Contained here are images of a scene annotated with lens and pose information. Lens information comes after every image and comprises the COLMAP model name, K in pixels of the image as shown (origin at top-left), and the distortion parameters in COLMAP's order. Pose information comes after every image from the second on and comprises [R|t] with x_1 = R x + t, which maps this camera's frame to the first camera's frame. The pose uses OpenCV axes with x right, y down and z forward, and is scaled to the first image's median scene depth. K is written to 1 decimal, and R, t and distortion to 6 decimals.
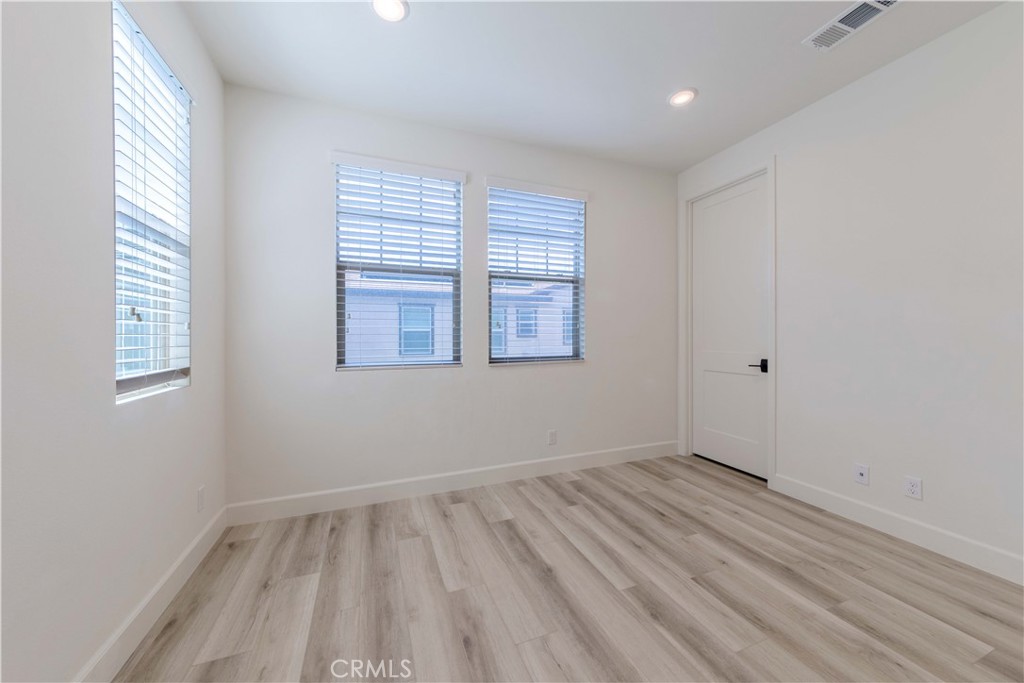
lens RADIAL K [[363.8, 0, 506.7], [0, 363.8, 338.9], [0, 0, 1]] dist [-0.004607, 0.000563]
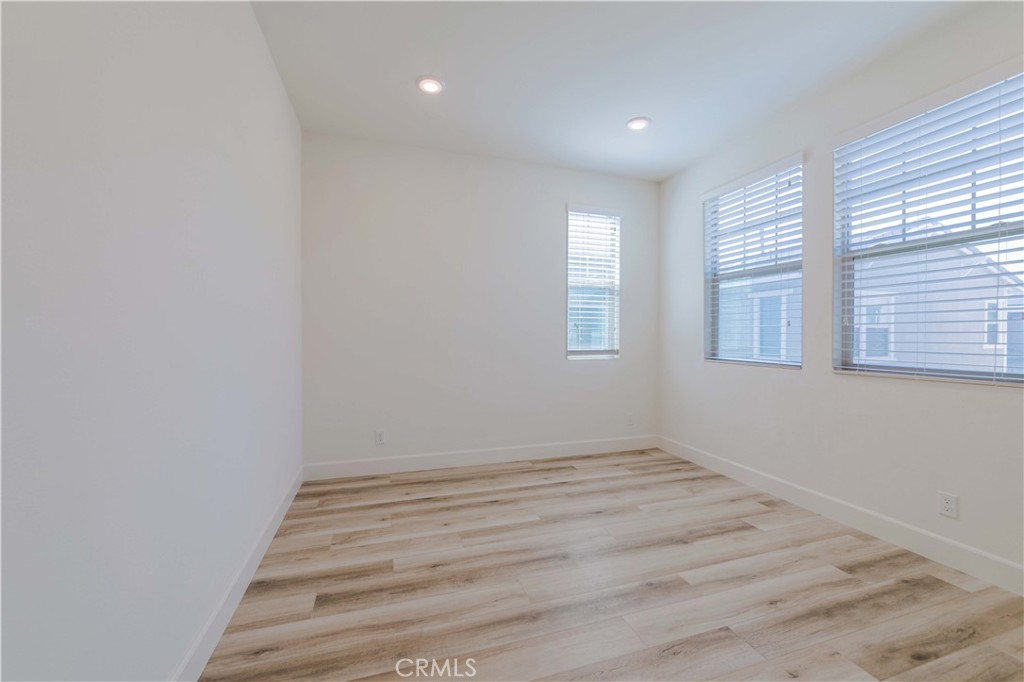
lens RADIAL K [[405.6, 0, 506.6], [0, 405.6, 338.6], [0, 0, 1]] dist [-0.008413, -0.000171]
pose [[-0.076769, 0.012468, -0.996971, 1.025362], [-0.010750, 0.999853, 0.013332, -0.004775], [0.996991, 0.011741, -0.076623, 0.393371]]
